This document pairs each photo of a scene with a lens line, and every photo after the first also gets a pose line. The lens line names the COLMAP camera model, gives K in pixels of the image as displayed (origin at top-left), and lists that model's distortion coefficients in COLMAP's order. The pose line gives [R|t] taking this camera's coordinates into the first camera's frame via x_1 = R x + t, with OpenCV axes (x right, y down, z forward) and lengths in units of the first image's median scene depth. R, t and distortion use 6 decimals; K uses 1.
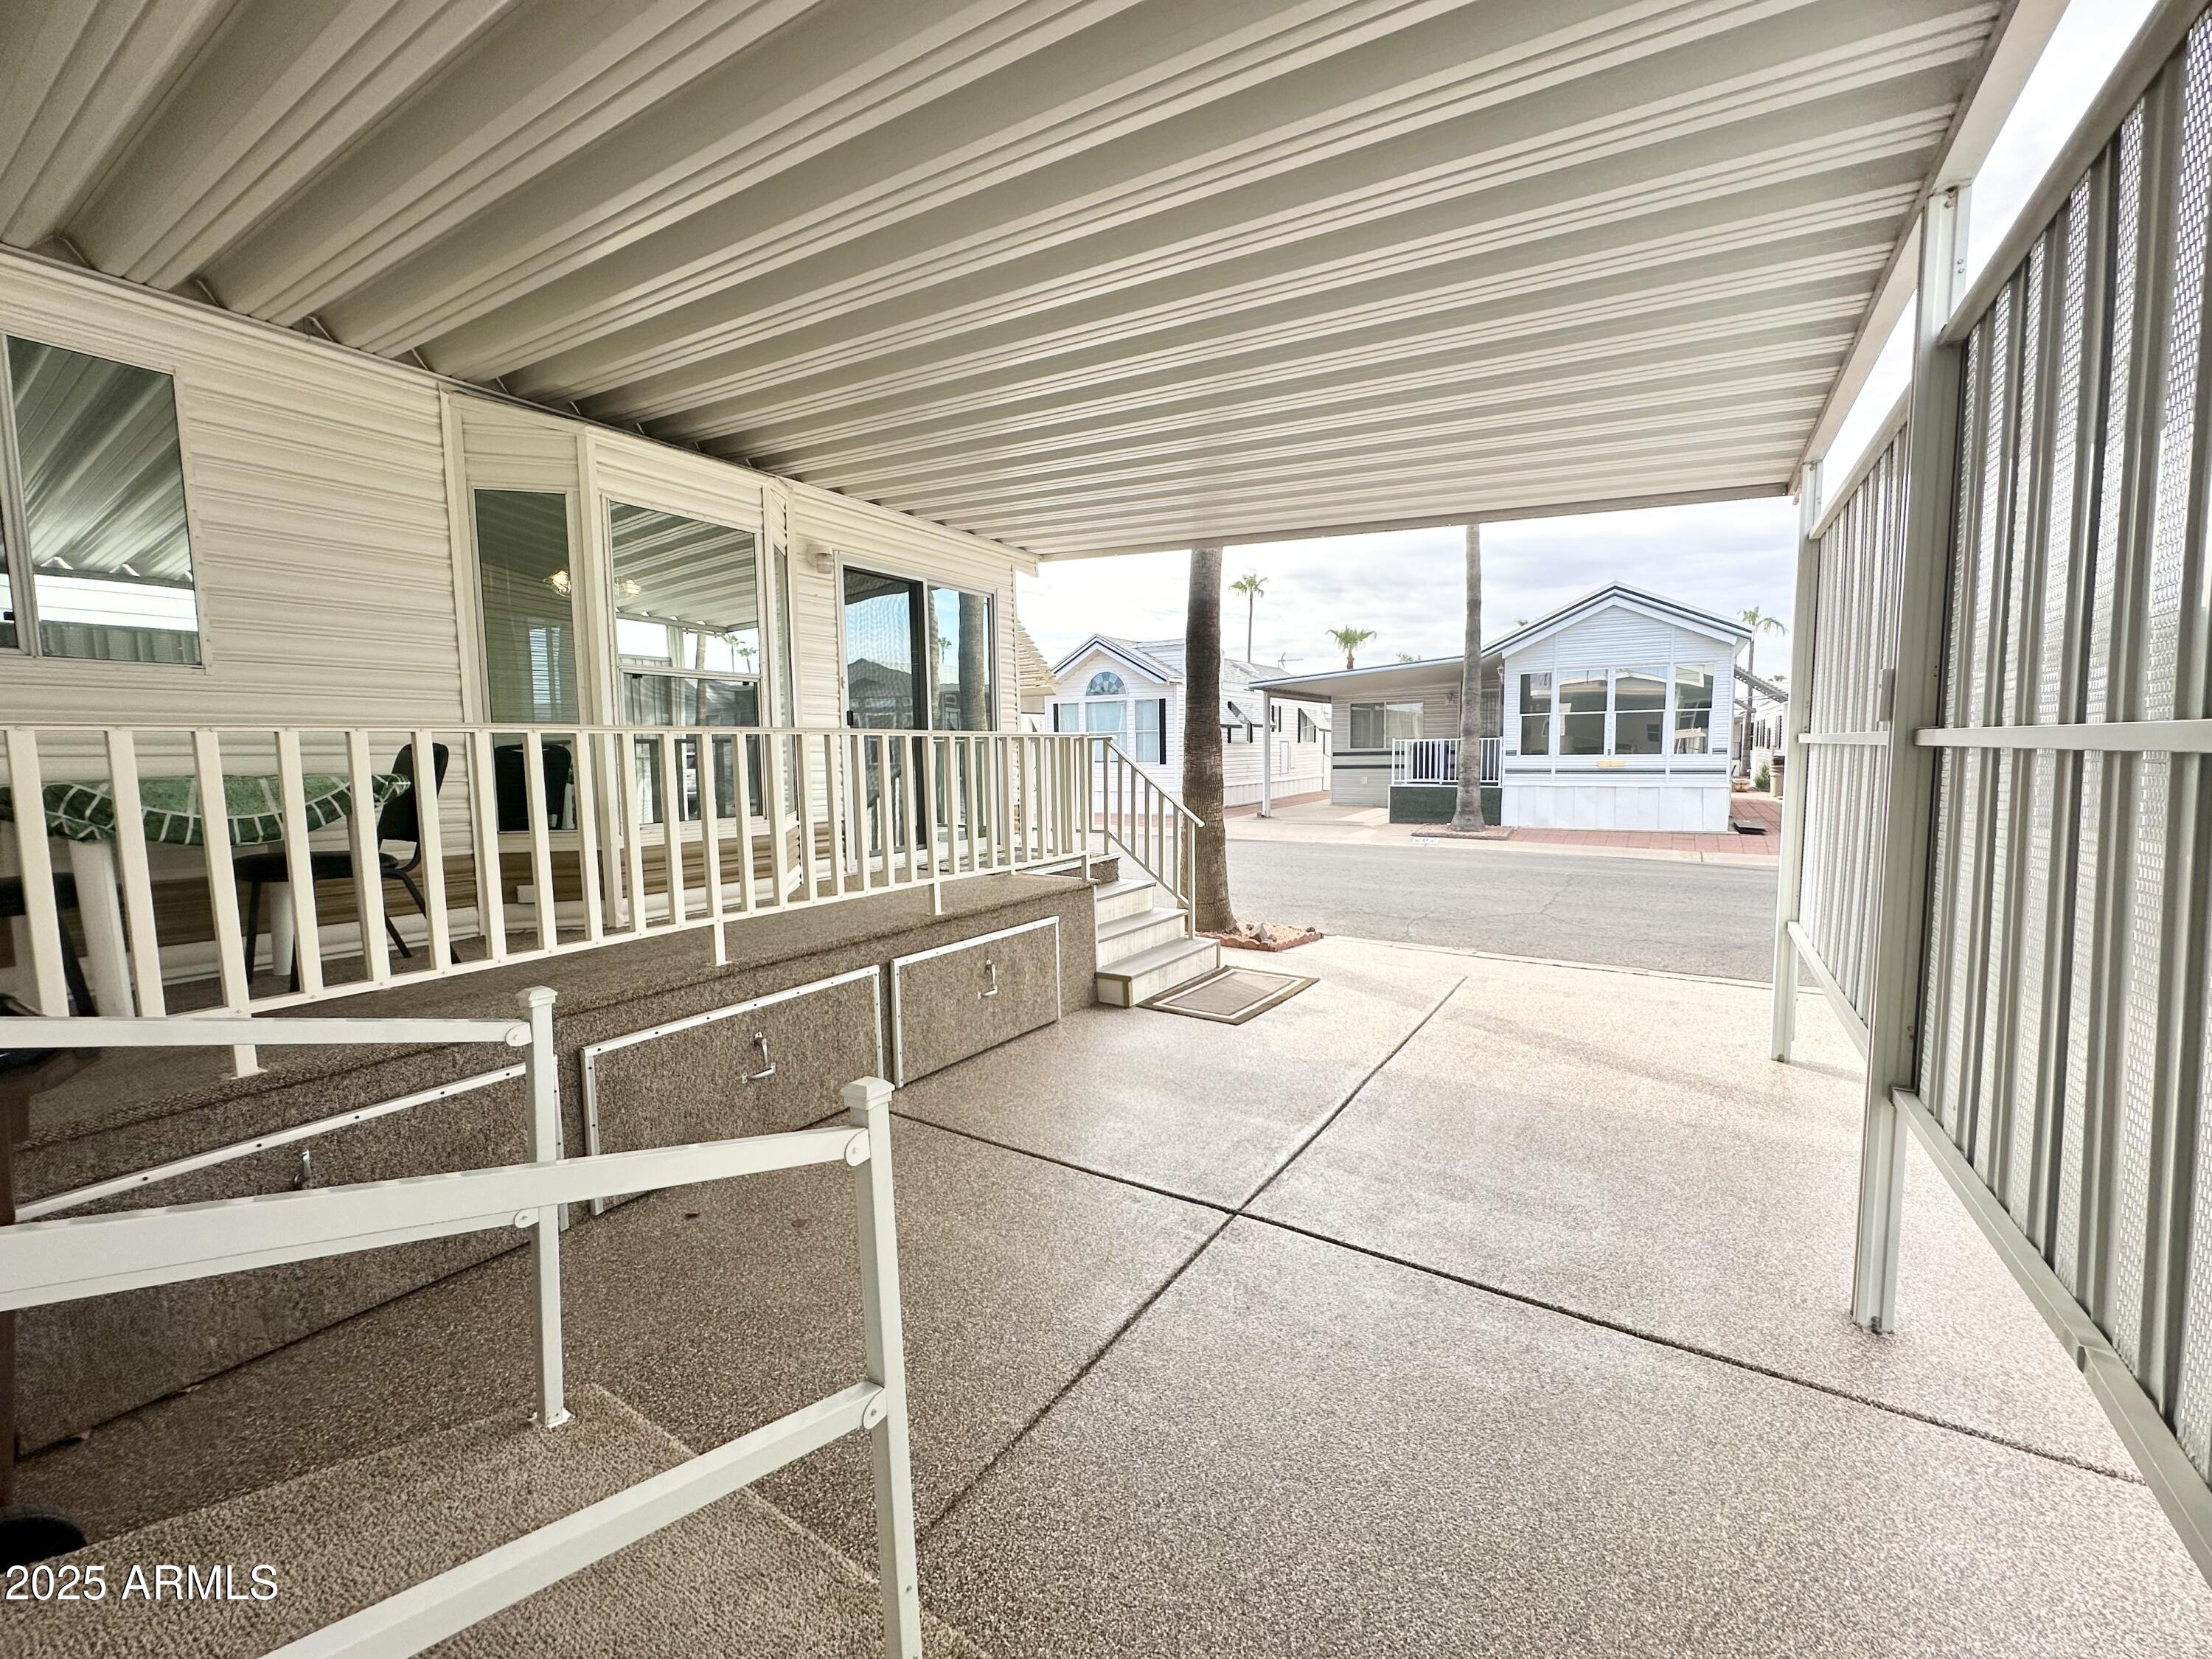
lens RADIAL K [[882.1, 0, 1106.0], [0, 882.1, 829.5], [0, 0, 1]] dist [-0.002326, -0.000189]
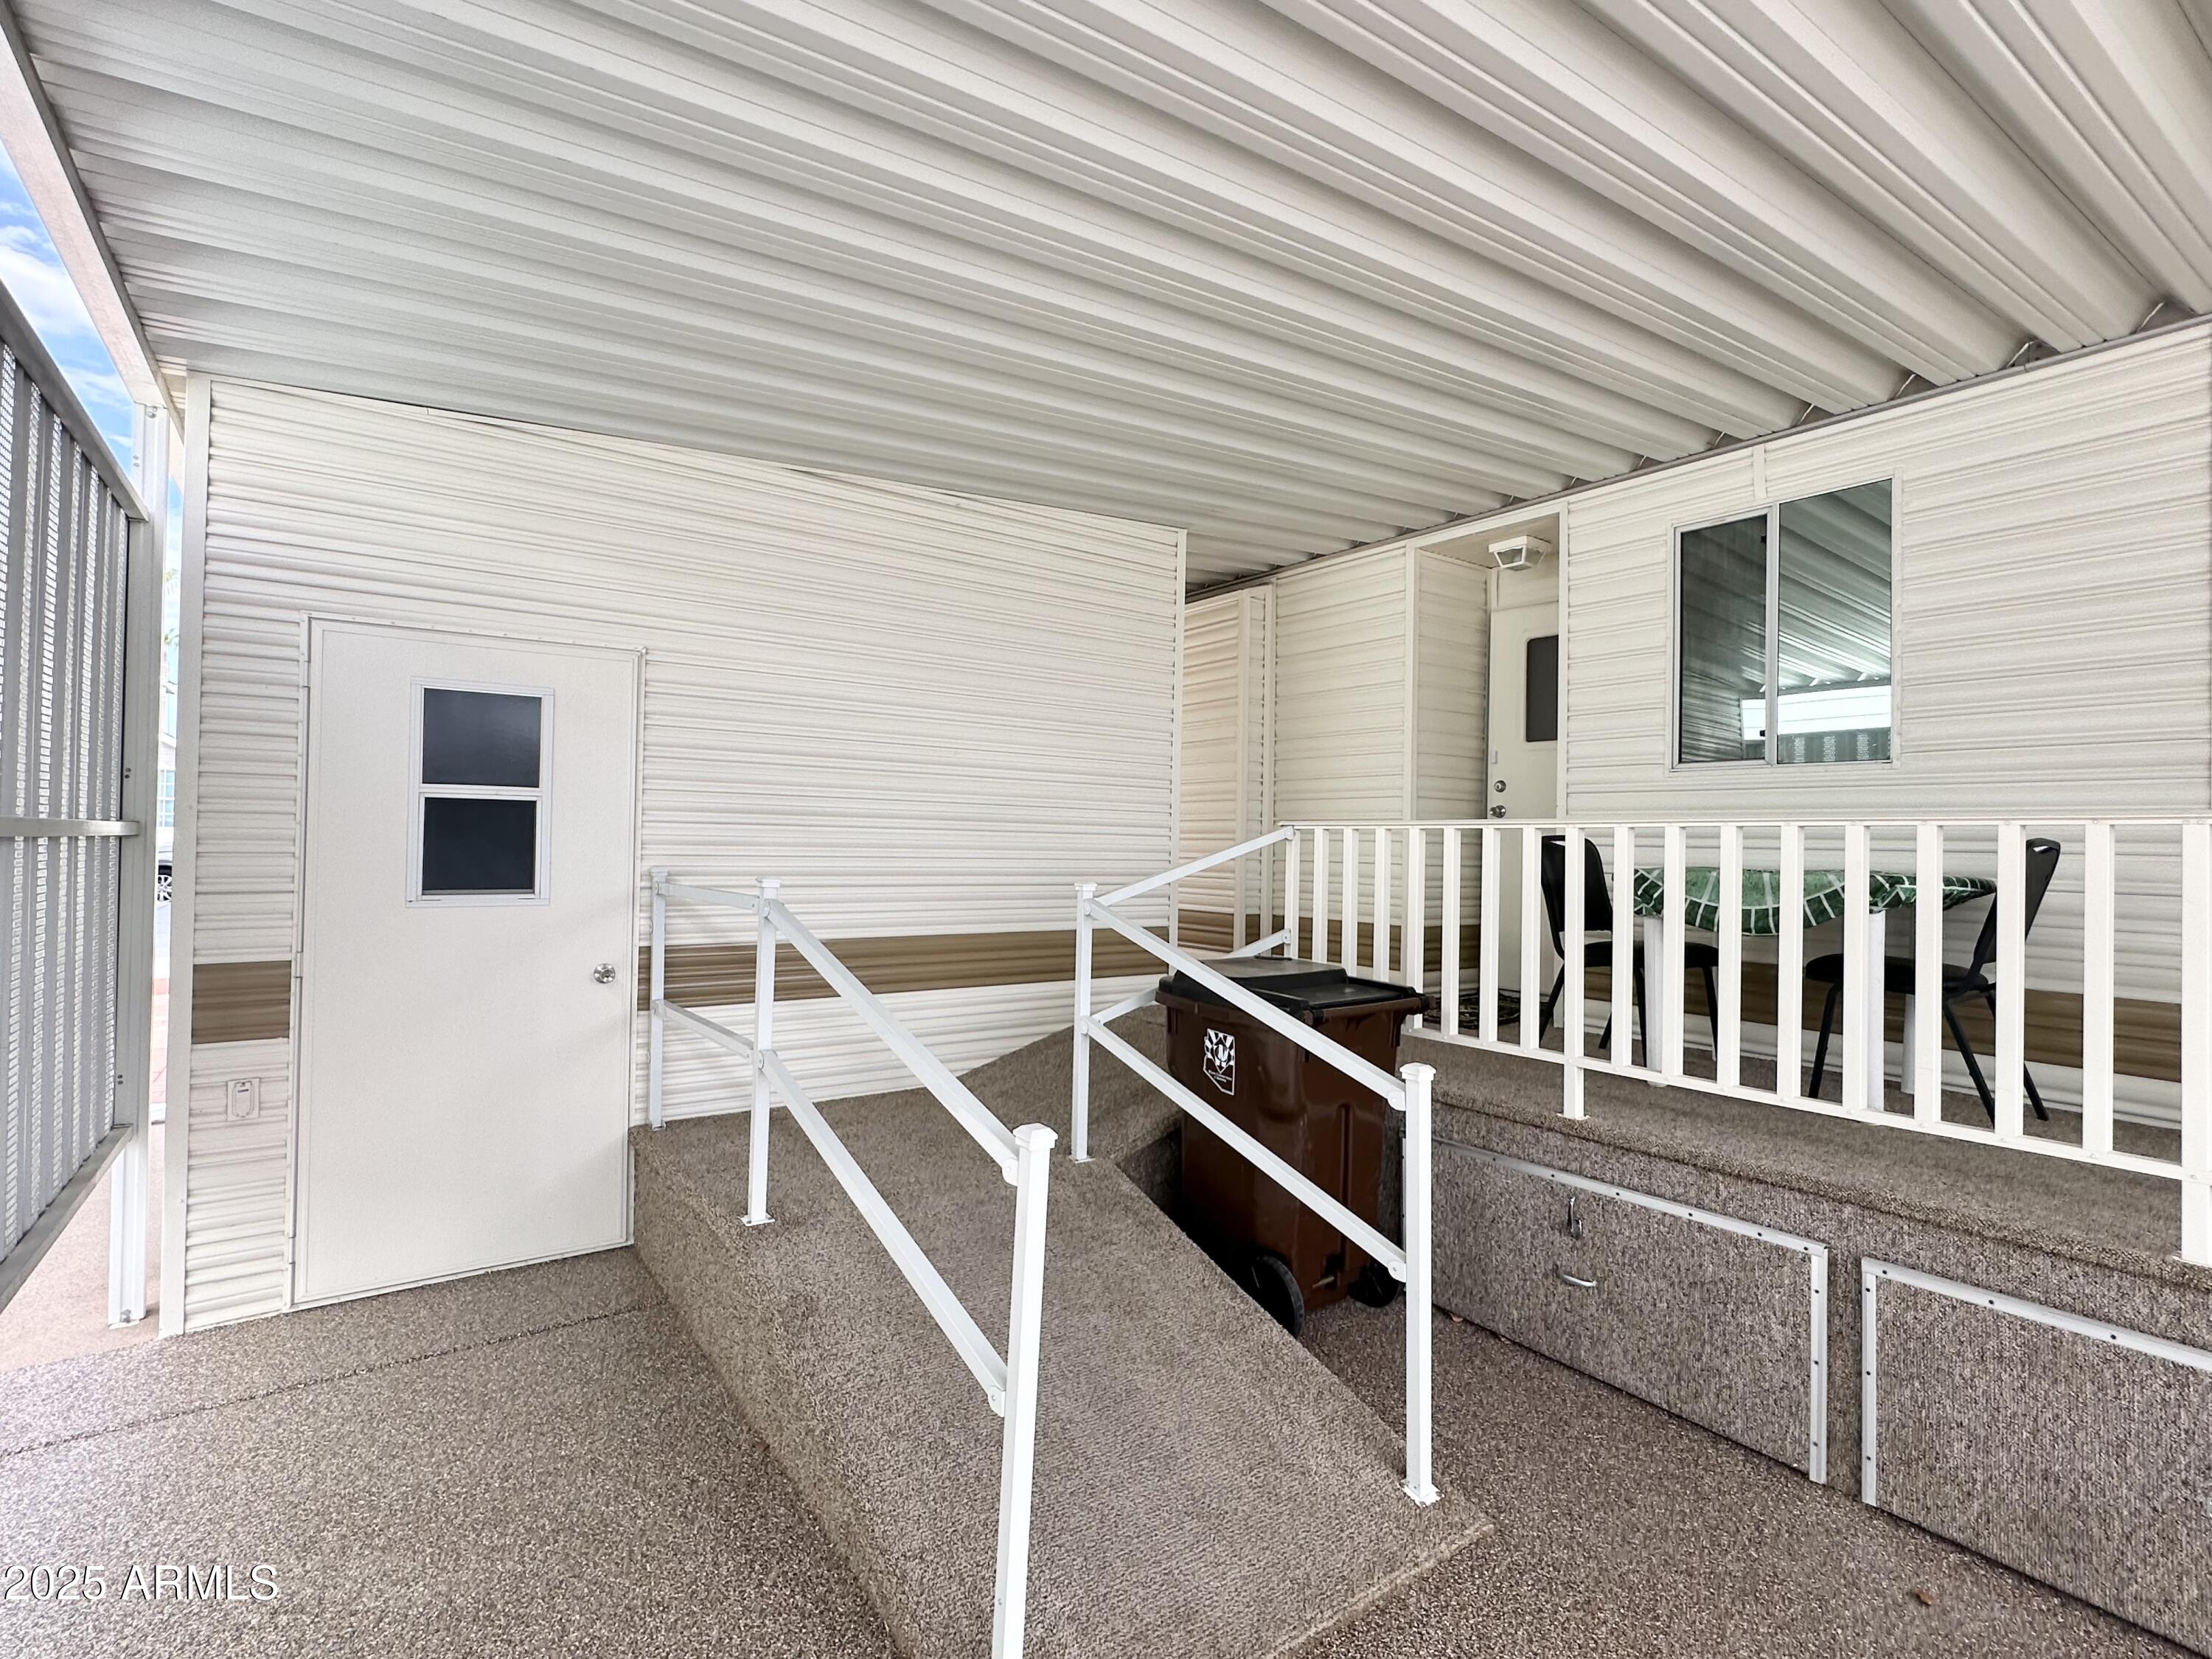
lens RADIAL K [[1062.7, 0, 1106.0], [0, 1062.7, 829.5], [0, 0, 1]] dist [0.002308, 0.000335]
pose [[-0.371712, -0.004091, -0.928339, 0.447337], [-0.093756, 0.995043, 0.033156, -0.072275], [0.923602, 0.099361, -0.370253, 0.700716]]
